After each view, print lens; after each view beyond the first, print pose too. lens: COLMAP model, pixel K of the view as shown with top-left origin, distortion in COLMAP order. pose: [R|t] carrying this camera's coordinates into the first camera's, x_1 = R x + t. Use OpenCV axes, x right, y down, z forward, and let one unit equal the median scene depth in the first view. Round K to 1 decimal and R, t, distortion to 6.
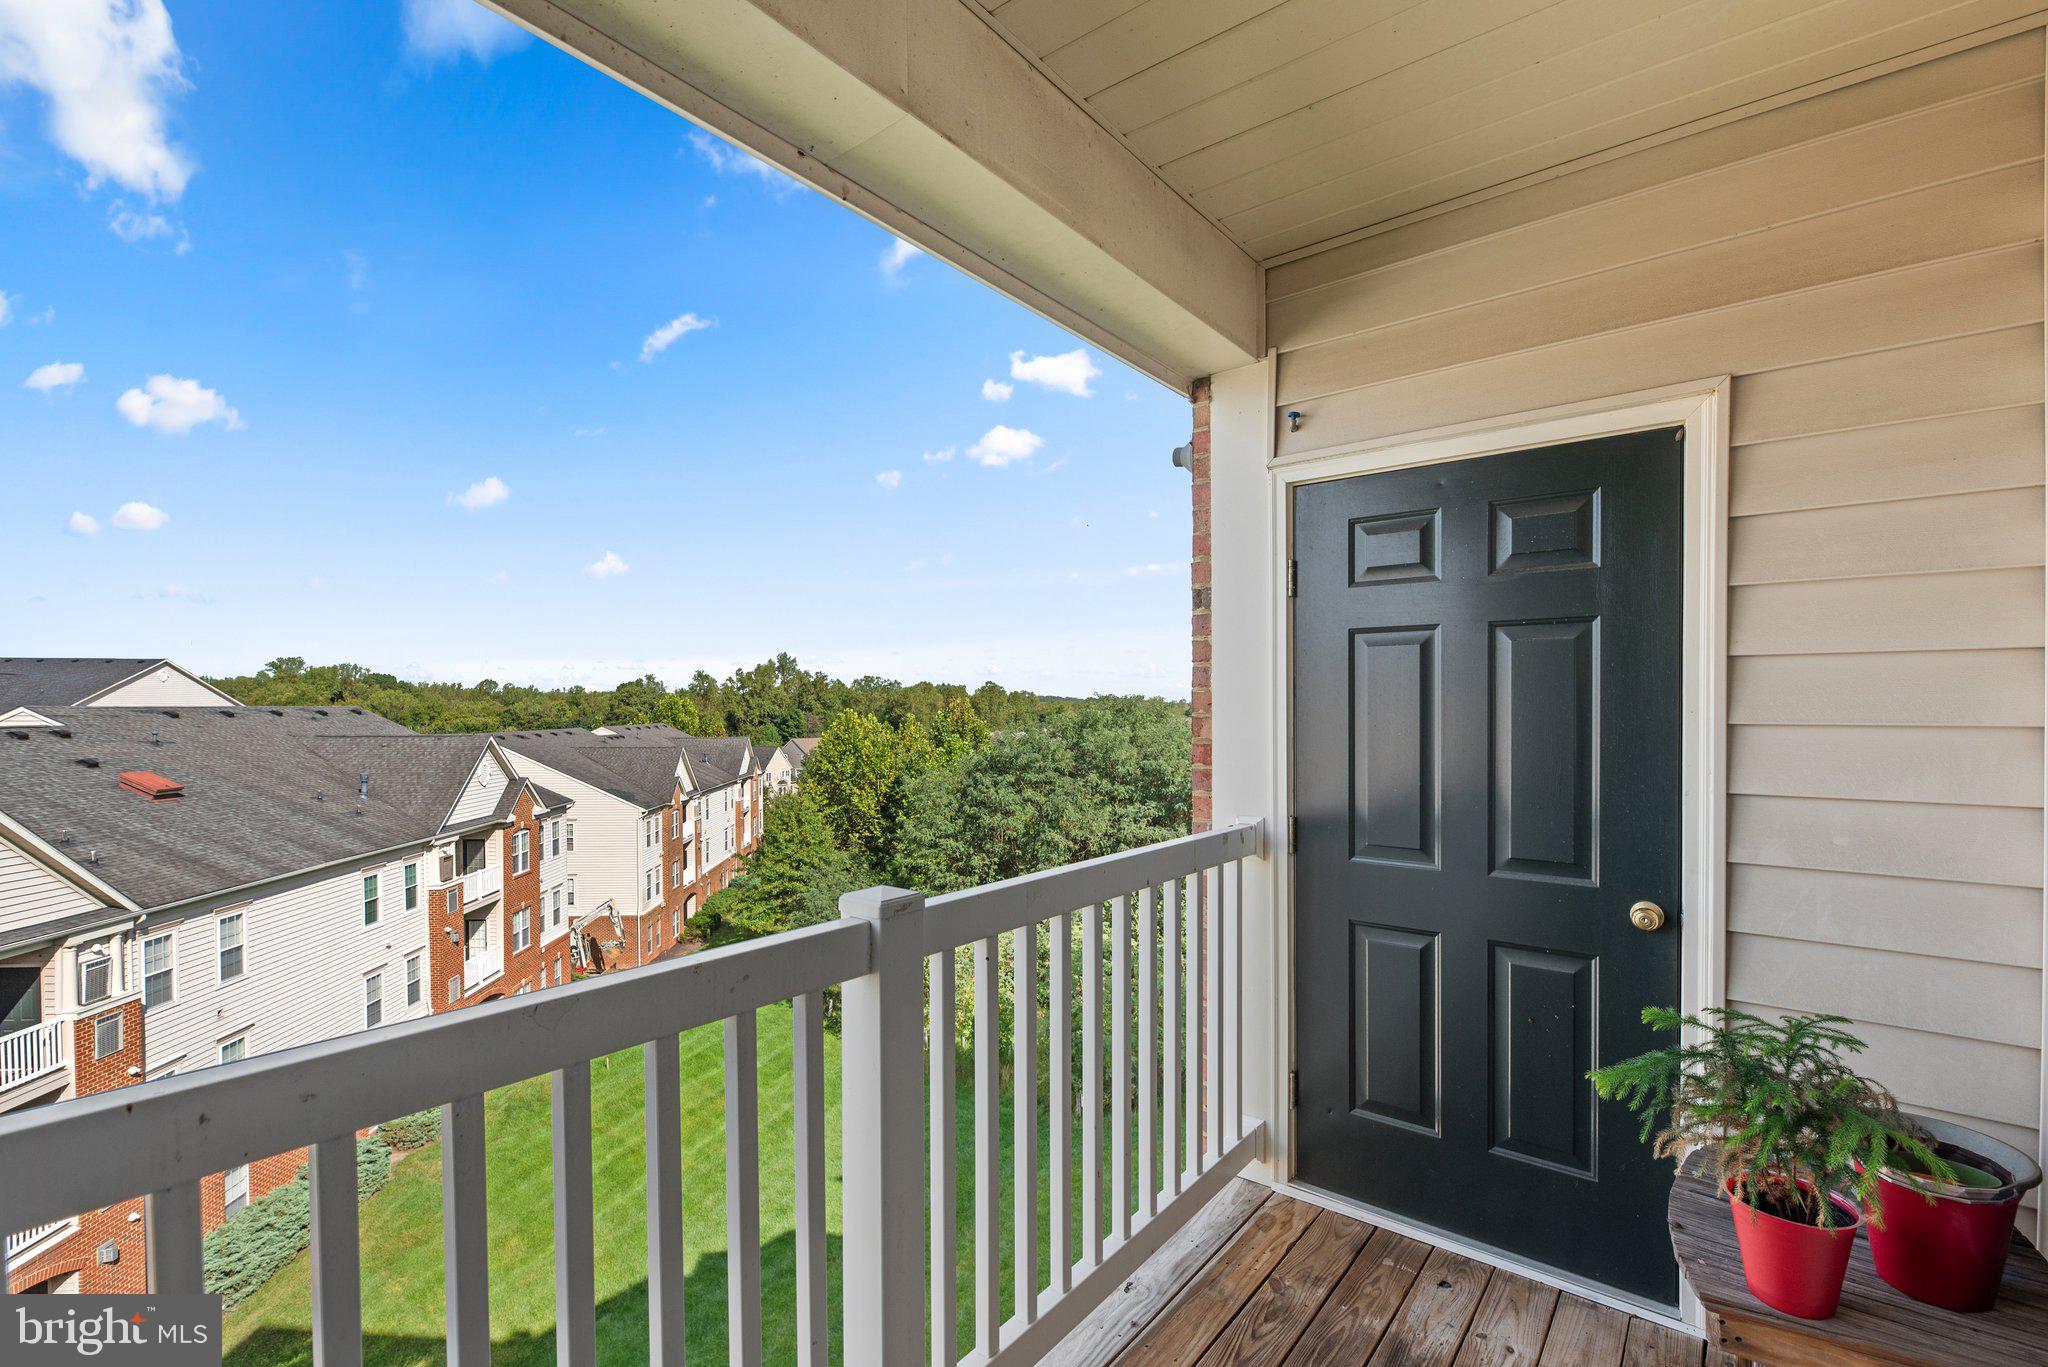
lens RADIAL K [[909.9, 0, 1030.2], [0, 909.9, 688.0], [0, 0, 1]] dist [-0.000004, -0.000697]
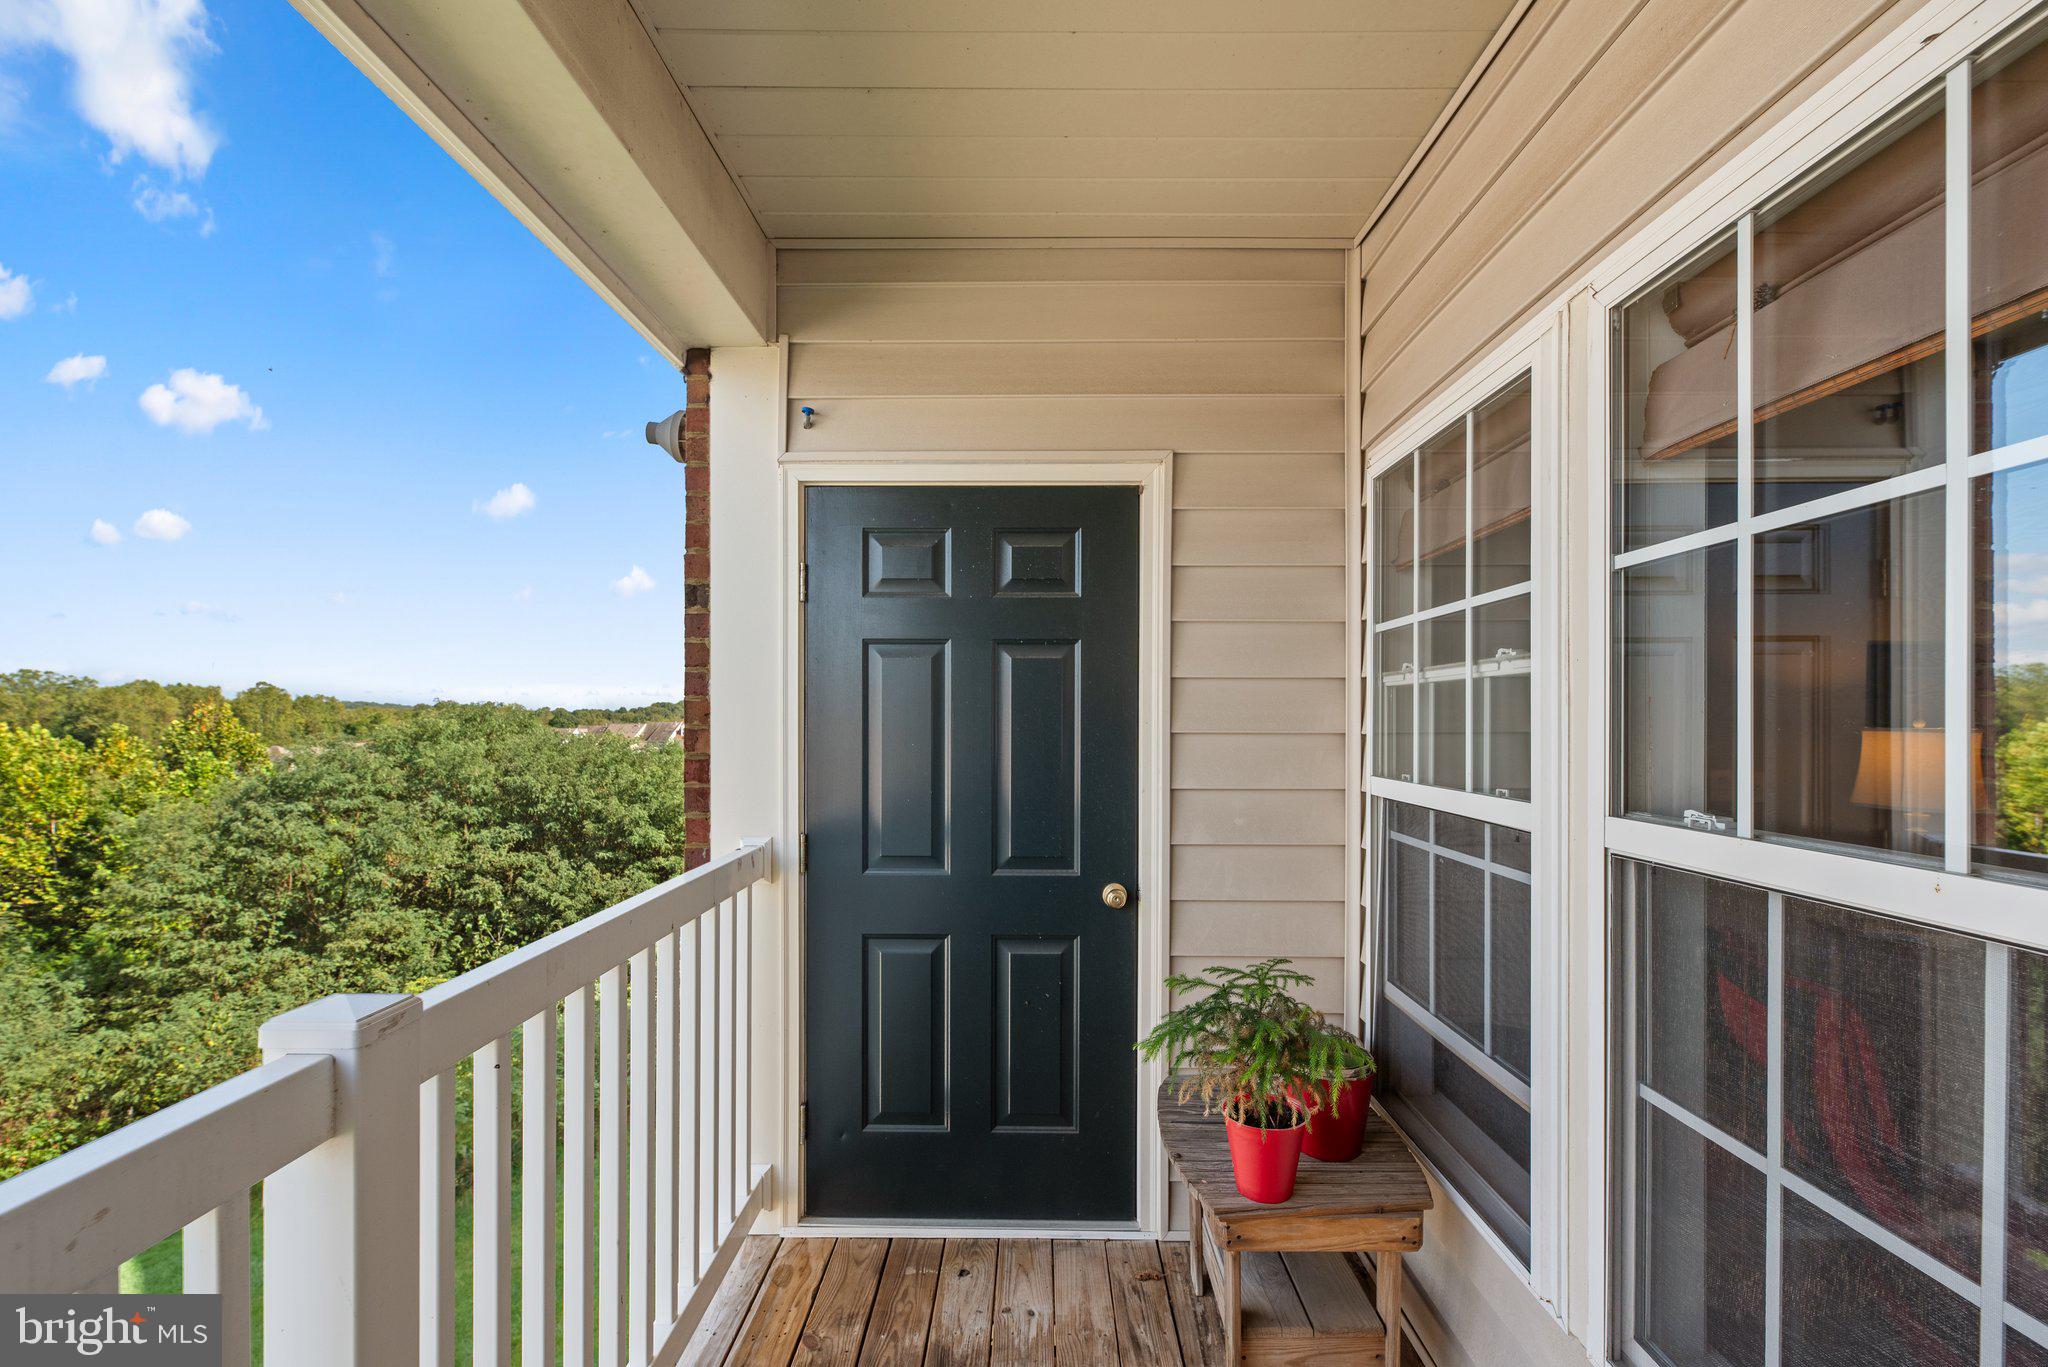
lens RADIAL K [[899.3, 0, 1017.7], [0, 899.3, 699.7], [0, 0, 1]] dist [0.004441, 0.001254]
pose [[0.790831, 0.013044, 0.611896, -0.105338], [-0.014835, 0.999888, -0.002142, 0.000445], [-0.611855, -0.007383, 0.790935, 0.116916]]
